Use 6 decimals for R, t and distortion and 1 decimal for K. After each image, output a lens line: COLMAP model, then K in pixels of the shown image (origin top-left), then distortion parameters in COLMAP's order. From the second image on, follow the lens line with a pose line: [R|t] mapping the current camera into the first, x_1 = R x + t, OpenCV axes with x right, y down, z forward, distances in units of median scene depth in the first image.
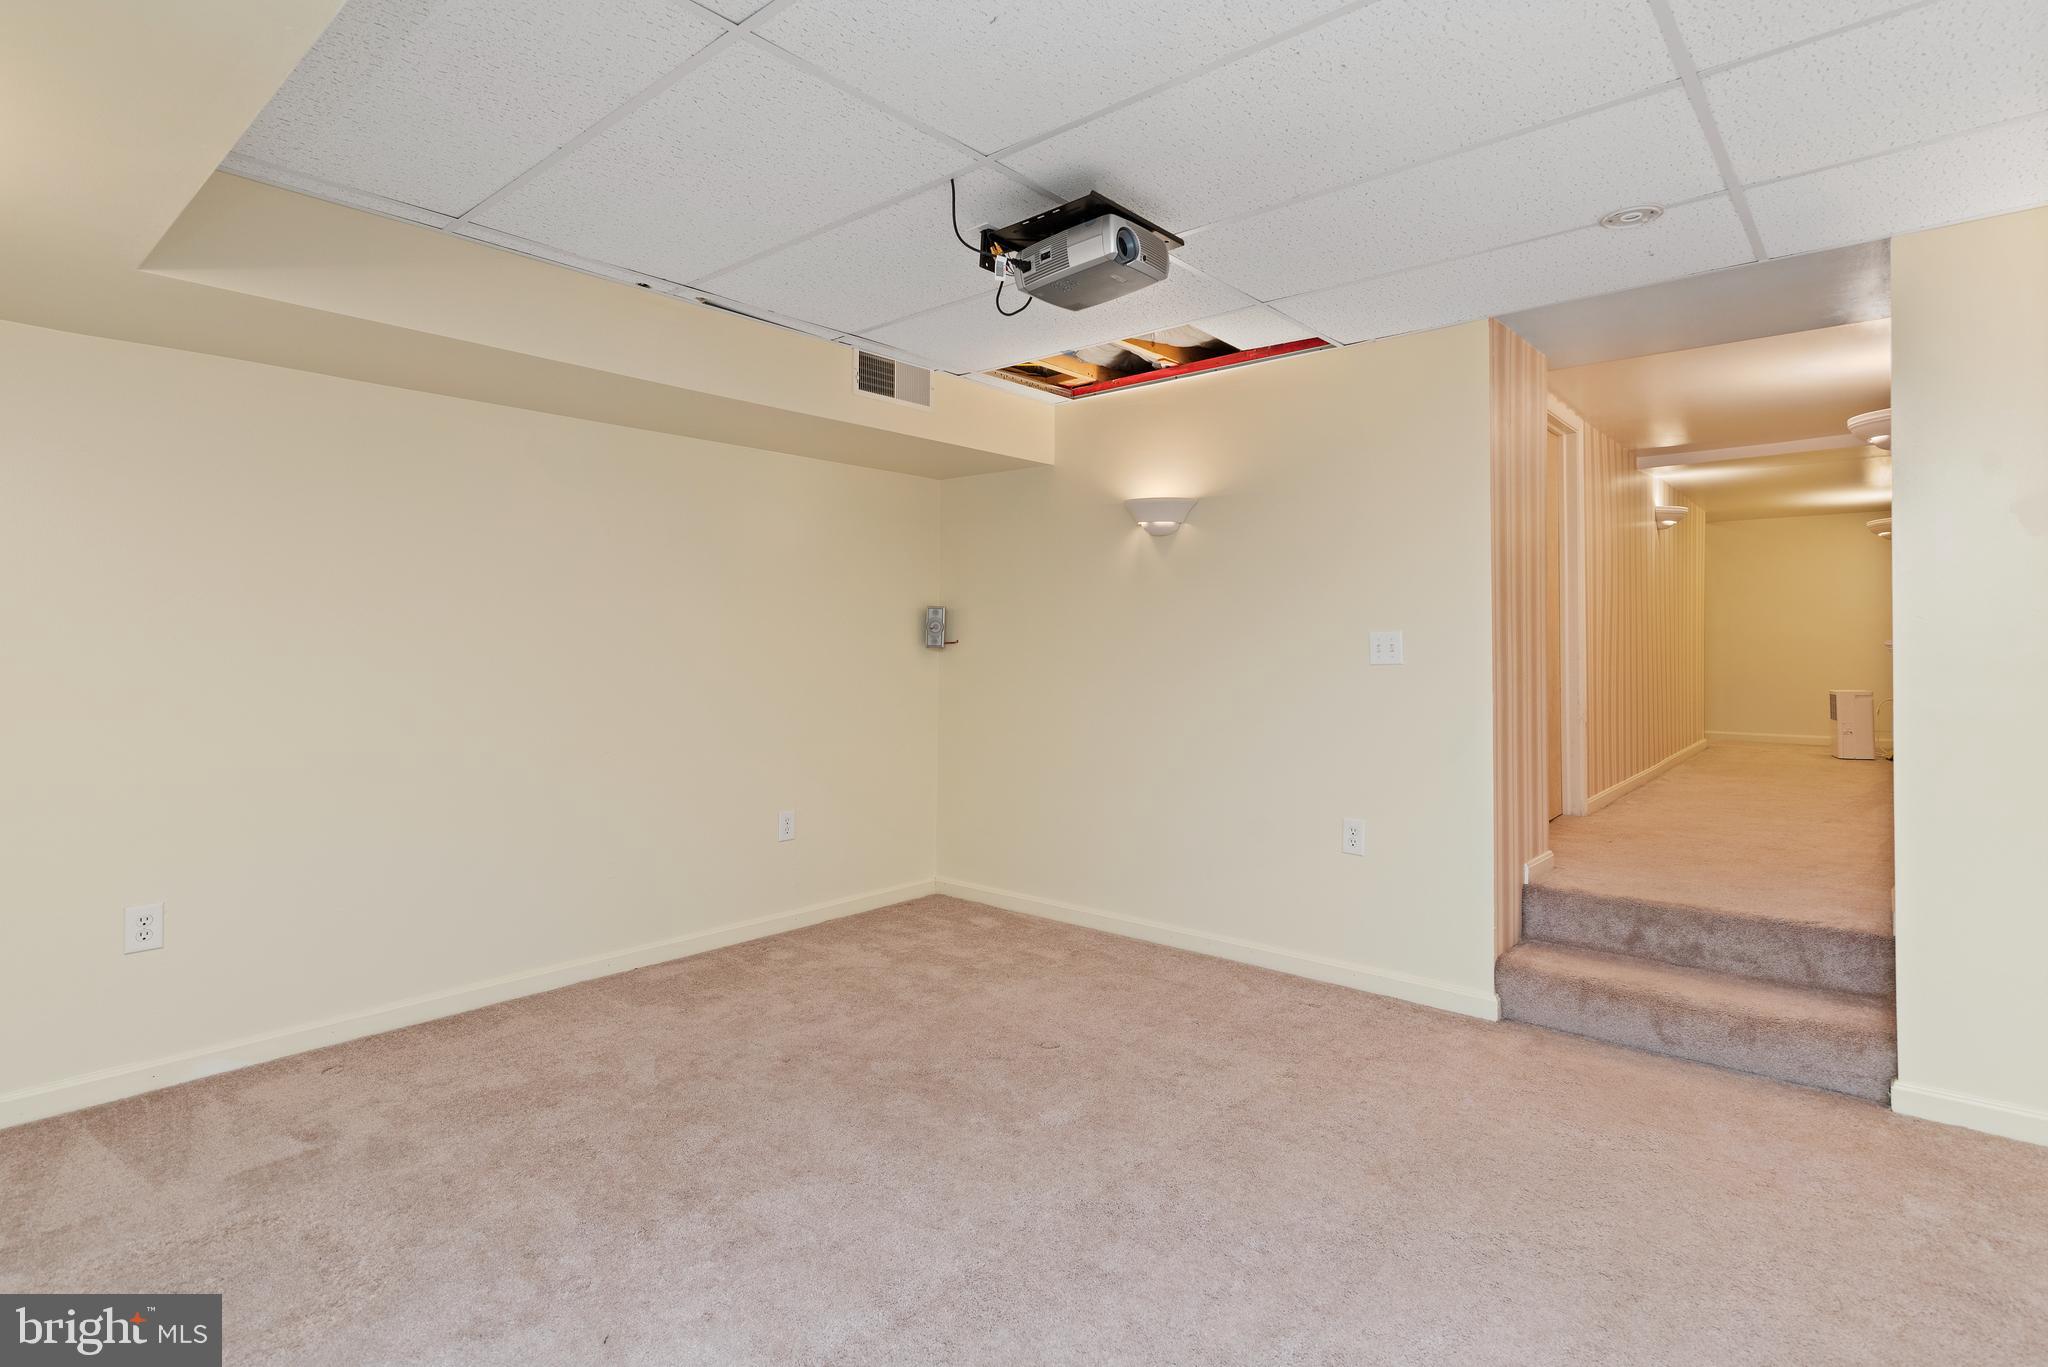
lens RADIAL K [[1005.2, 0, 1019.1], [0, 1005.2, 643.1], [0, 0, 1]] dist [0.027376, -0.000002]
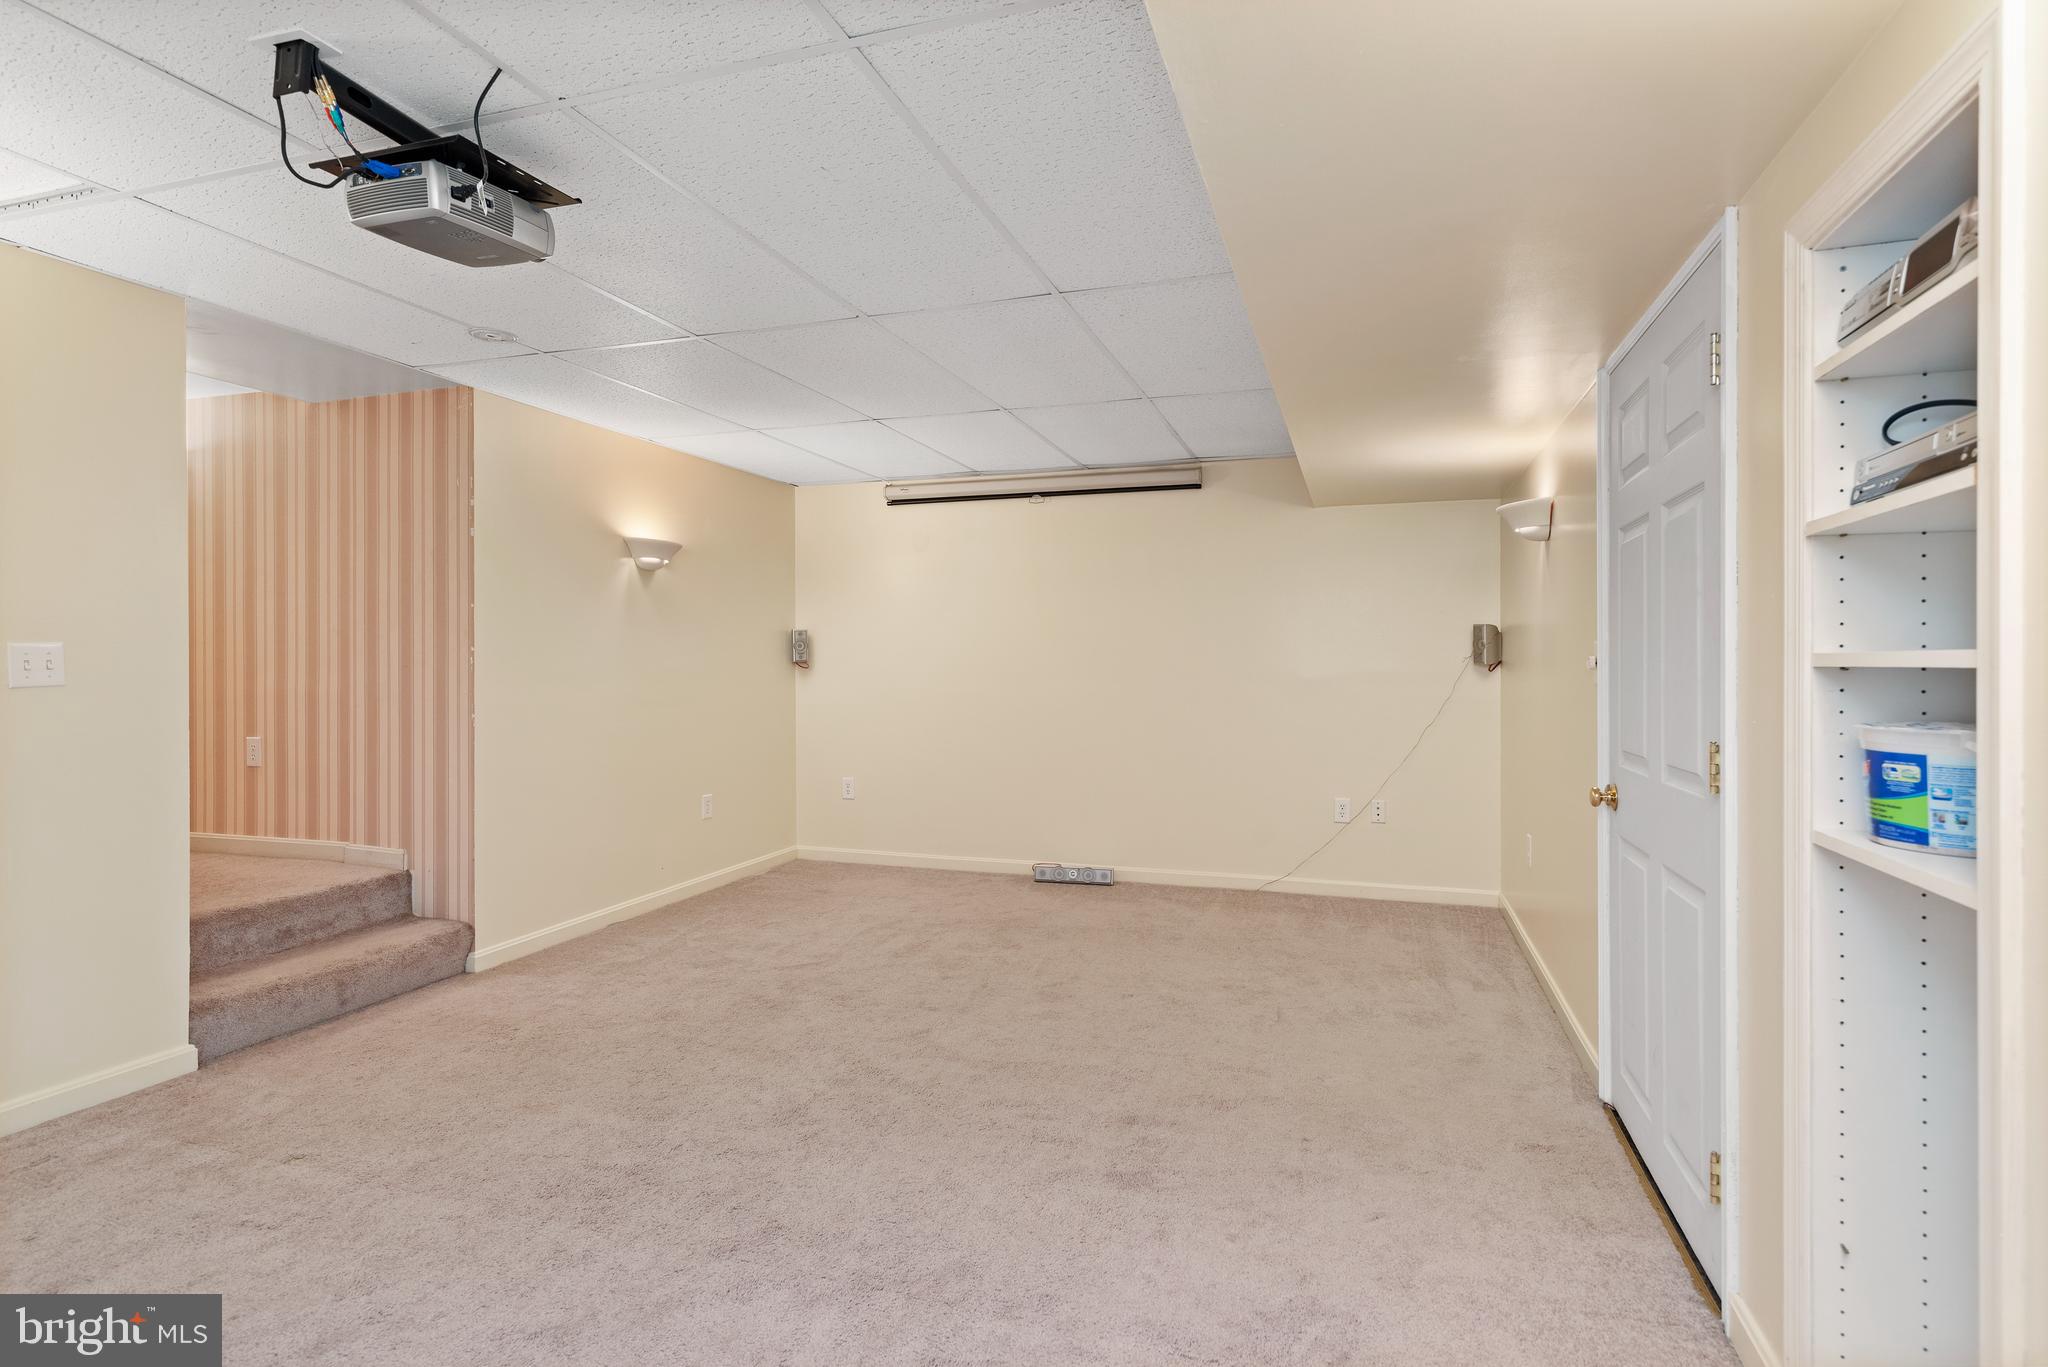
lens RADIAL K [[1003.0, 0, 1054.0], [0, 1003.0, 671.9], [0, 0, 1]] dist [0.002579, -0.000374]
pose [[-0.410455, -0.003045, 0.911876, -0.756988], [-0.015081, 0.999880, -0.003450, 0.001500], [-0.911756, -0.015168, -0.410452, 0.737822]]
